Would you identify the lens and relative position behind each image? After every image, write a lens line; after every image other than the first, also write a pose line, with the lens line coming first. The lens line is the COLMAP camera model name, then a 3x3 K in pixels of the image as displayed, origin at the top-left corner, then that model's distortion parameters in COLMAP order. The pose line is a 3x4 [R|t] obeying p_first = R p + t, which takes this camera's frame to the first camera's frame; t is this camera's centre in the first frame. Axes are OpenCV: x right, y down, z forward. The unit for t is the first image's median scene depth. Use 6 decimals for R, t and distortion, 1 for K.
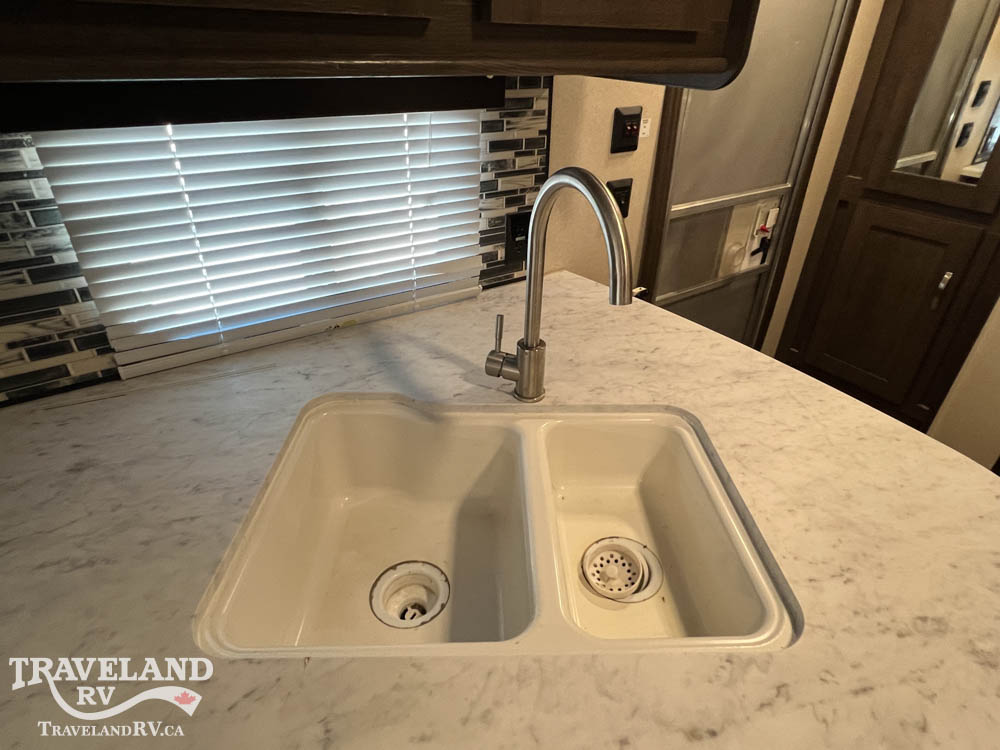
lens RADIAL K [[550.8, 0, 505.7], [0, 550.8, 373.9], [0, 0, 1]] dist [-0.001688, 0.000850]
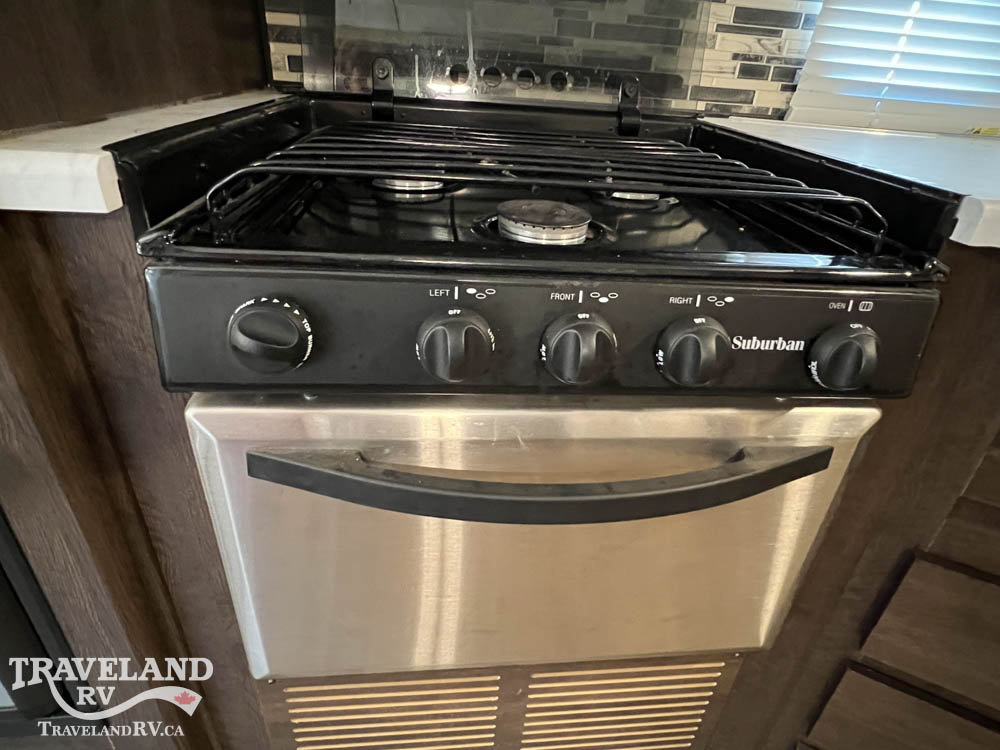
lens RADIAL K [[550.8, 0, 510.2], [0, 550.8, 361.3], [0, 0, 1]] dist [-0.001688, 0.000850]
pose [[0.872375, 0.264540, -0.411072, -0.480913], [-0.293909, 0.955794, -0.008644, 0.488221], [0.390613, 0.128359, 0.911562, -0.083572]]
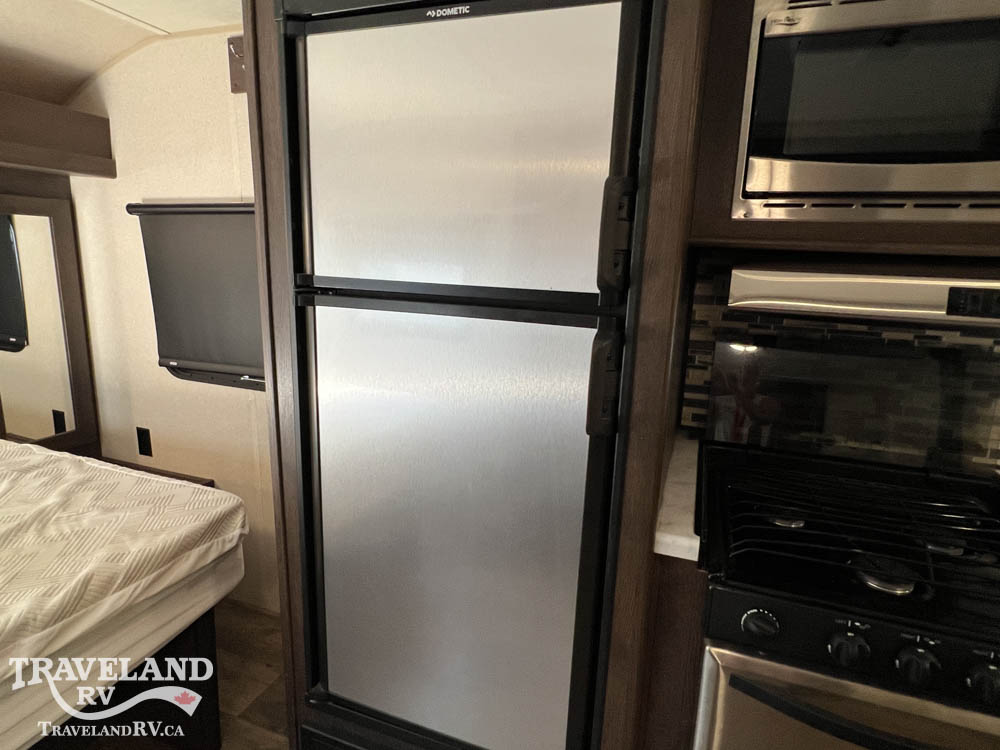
lens RADIAL K [[550.8, 0, 508.3], [0, 550.8, 374.7], [0, 0, 1]] dist [-0.001688, 0.000850]
pose [[0.581734, 0.165632, -0.796336, -0.396053], [-0.442893, 0.885683, -0.139324, 0.465988], [0.682225, 0.433741, 0.588589, -0.666514]]
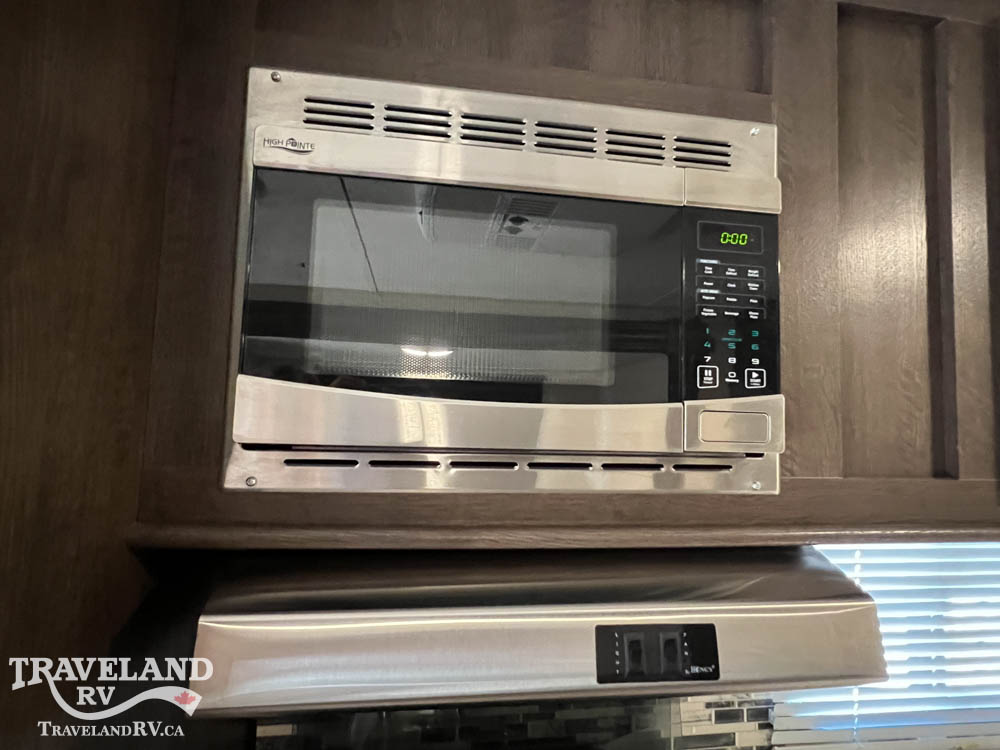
lens RADIAL K [[550.8, 0, 502.0], [0, 550.8, 369.5], [0, 0, 1]] dist [-0.001688, 0.000850]
pose [[0.897529, -0.033431, -0.439687, -0.537580], [-0.235314, 0.806962, -0.541701, 0.078123], [0.372921, 0.589657, 0.716404, -0.302500]]
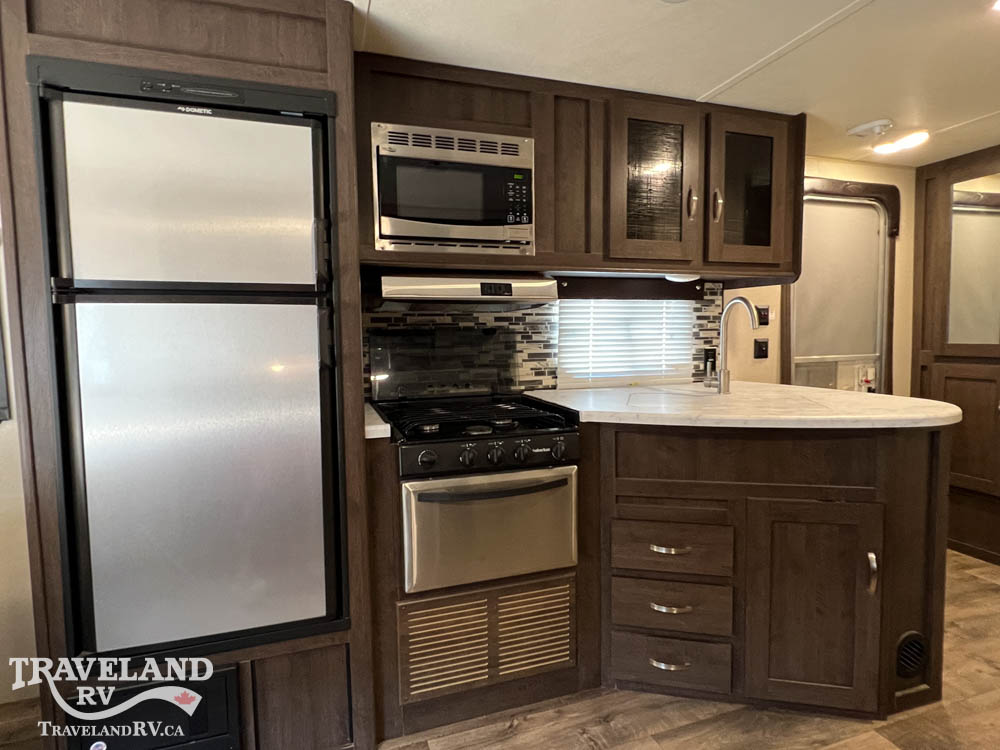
lens RADIAL K [[550.8, 0, 502.4], [0, 550.8, 369.7], [0, 0, 1]] dist [-0.001688, 0.000850]
pose [[0.960344, -0.020147, -0.278088, -0.171530], [-0.111828, 0.885816, -0.450361, 0.908368], [0.255408, 0.463599, 0.848435, -1.067150]]
